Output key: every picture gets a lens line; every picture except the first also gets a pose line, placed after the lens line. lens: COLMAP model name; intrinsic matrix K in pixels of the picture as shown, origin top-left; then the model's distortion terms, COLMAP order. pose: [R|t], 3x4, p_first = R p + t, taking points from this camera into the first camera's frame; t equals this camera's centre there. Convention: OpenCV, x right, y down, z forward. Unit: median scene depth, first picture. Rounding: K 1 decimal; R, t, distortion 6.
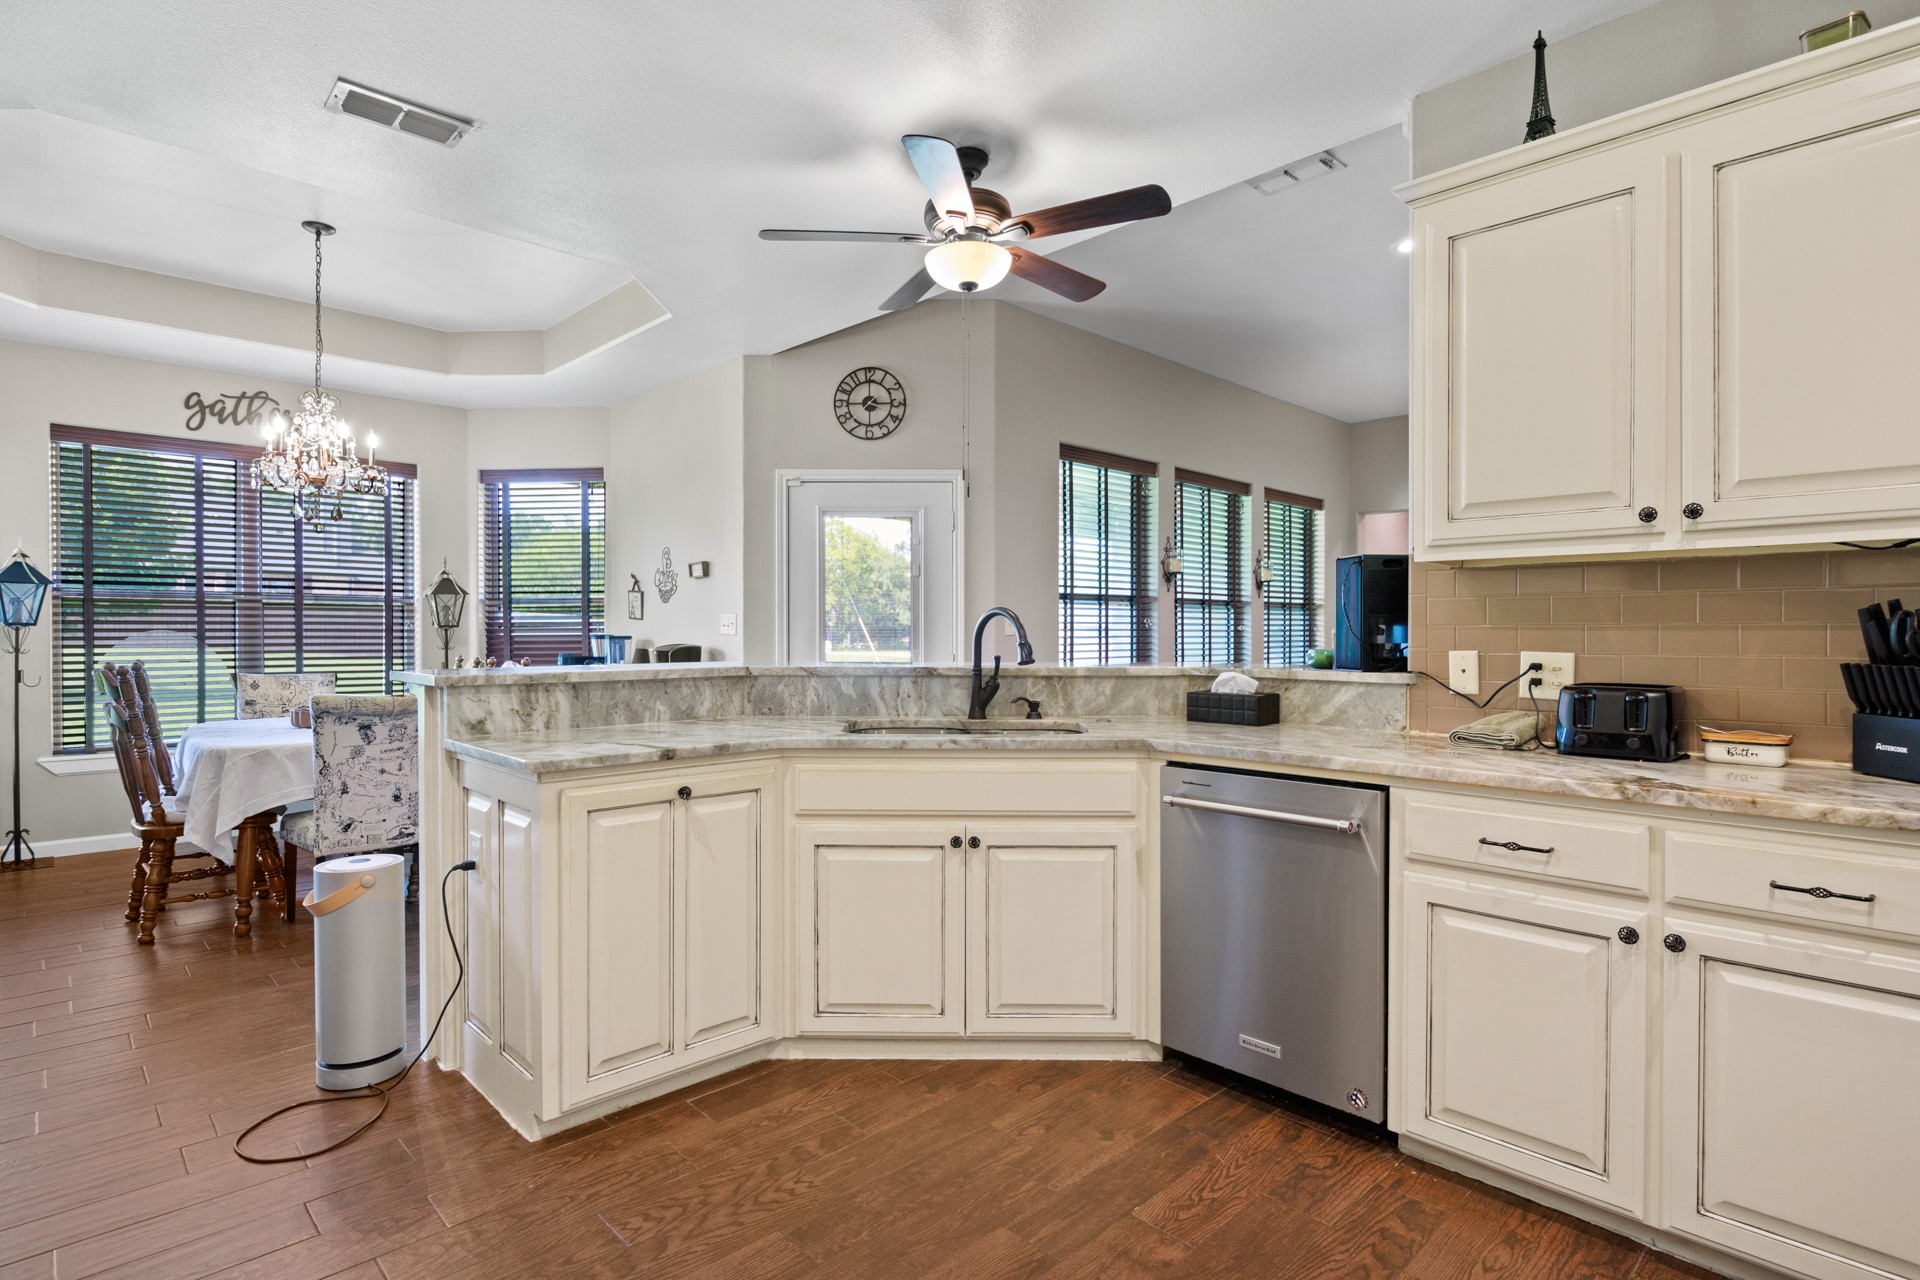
lens RADIAL K [[964.1, 0, 966.2], [0, 964.1, 633.0], [0, 0, 1]] dist [-0.010933, 0.000920]
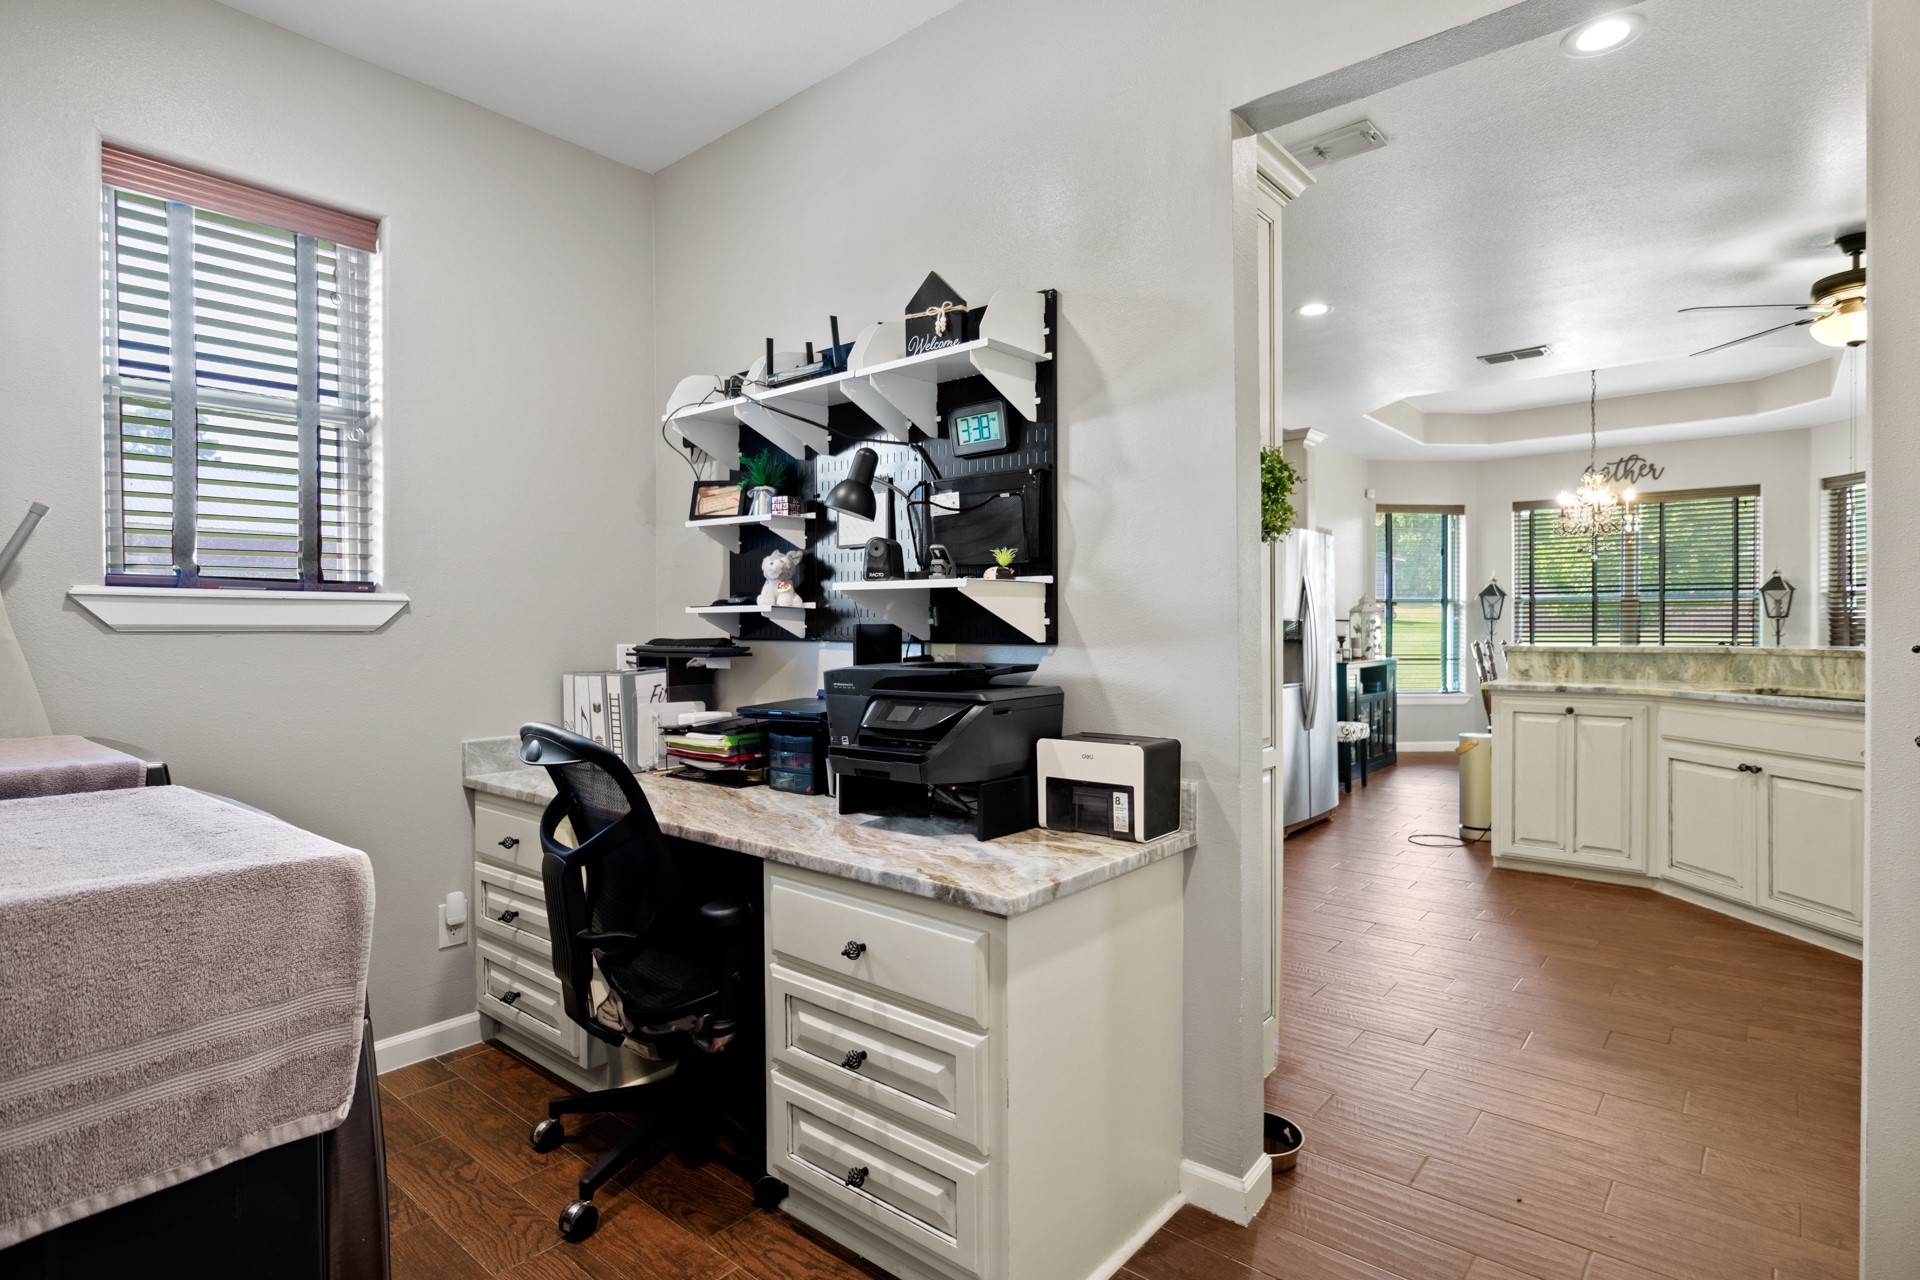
lens RADIAL K [[964.1, 0, 944.6], [0, 964.1, 624.7], [0, 0, 1]] dist [-0.010933, 0.000920]
pose [[0.077073, -0.002119, -0.997023, 0.670215], [0.005500, 0.999983, -0.001700, -0.001001], [0.997010, -0.005352, 0.077083, -0.153520]]
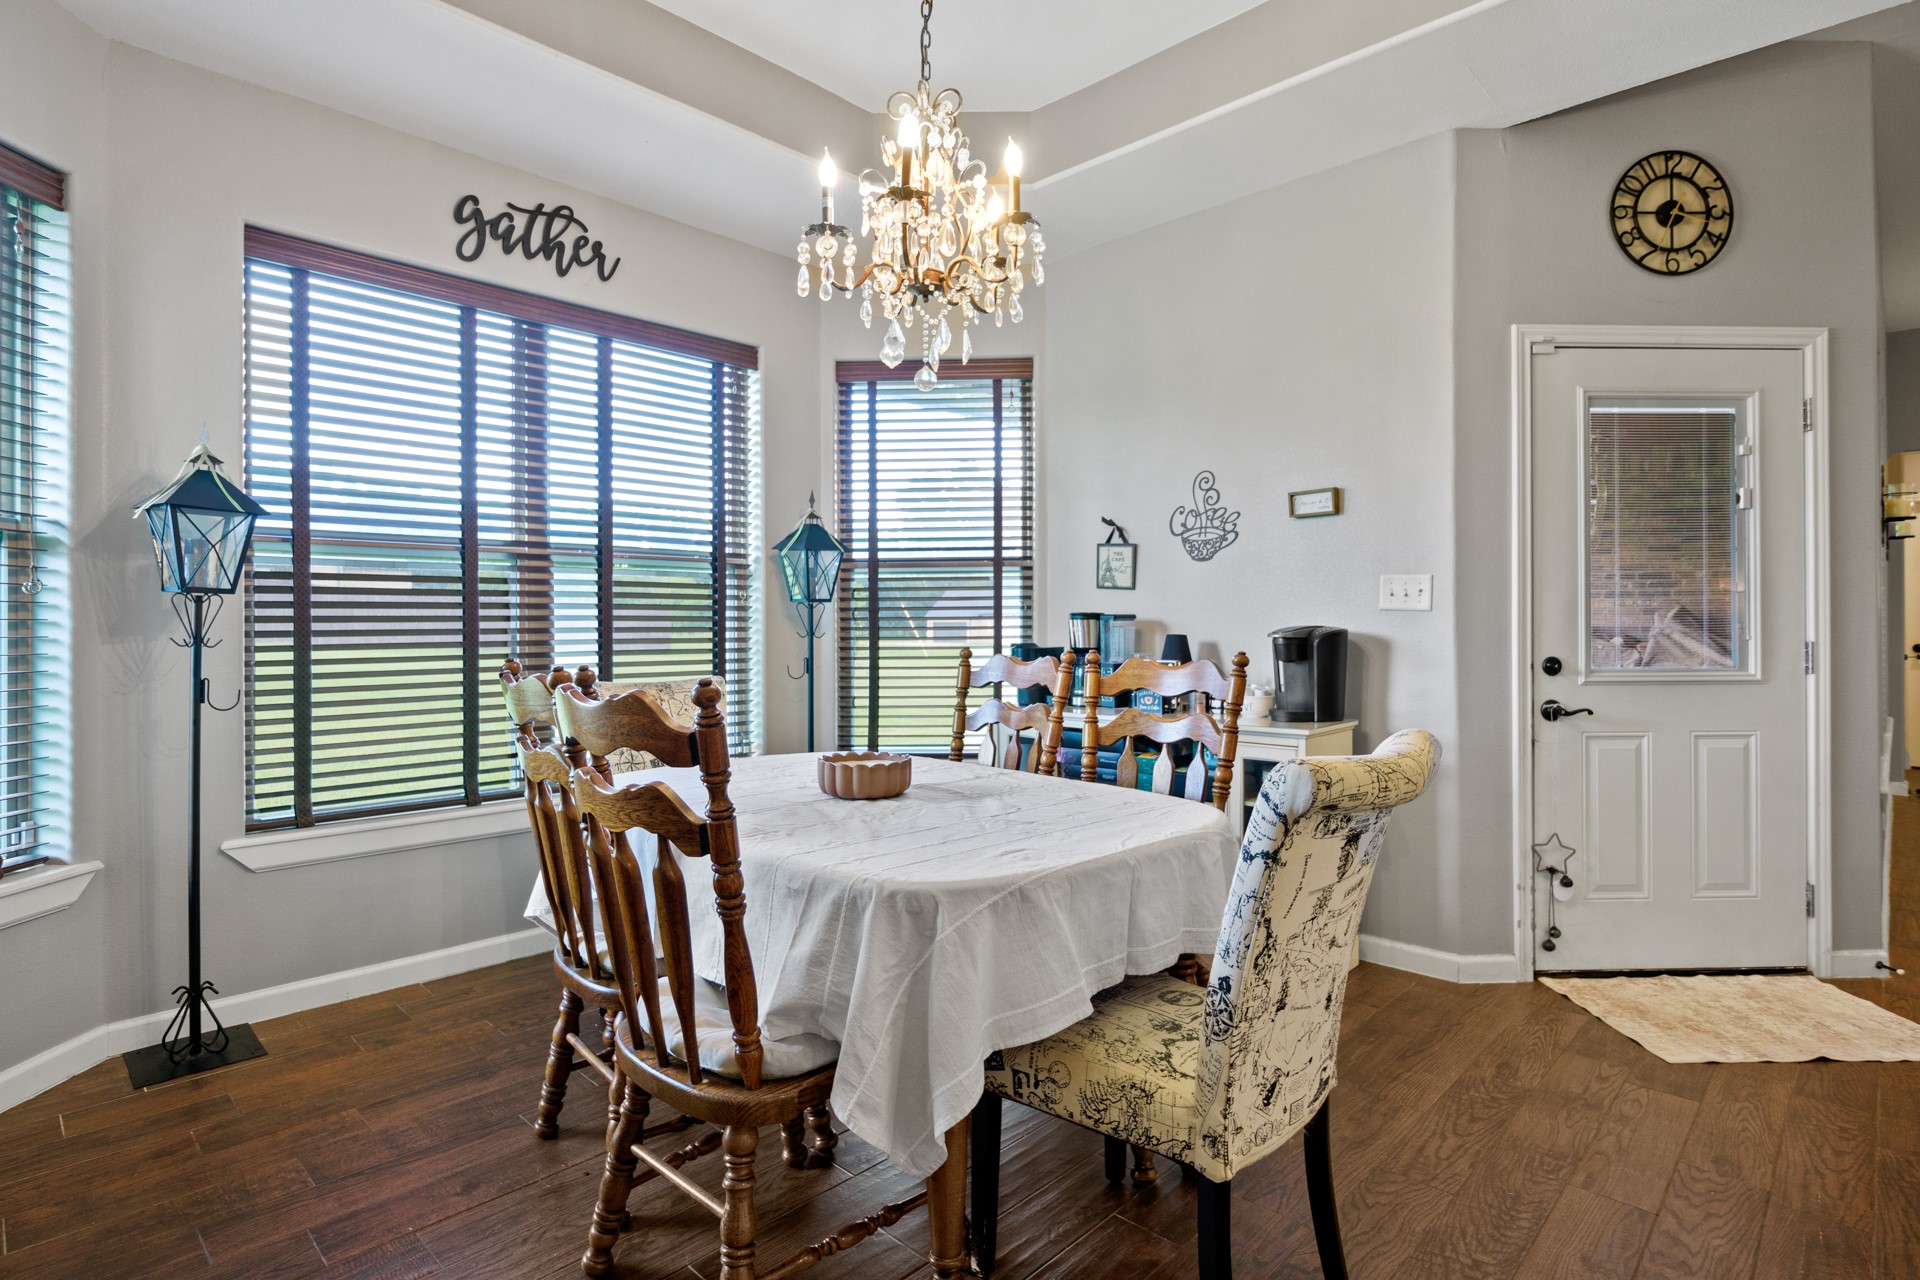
lens RADIAL K [[964.1, 0, 955.0], [0, 964.1, 615.6], [0, 0, 1]] dist [-0.010933, 0.000920]
pose [[0.999601, -0.004351, 0.027892, -0.554332], [0.004593, 0.999952, -0.008621, 0.009982], [-0.027853, 0.008746, 0.999574, 0.431870]]
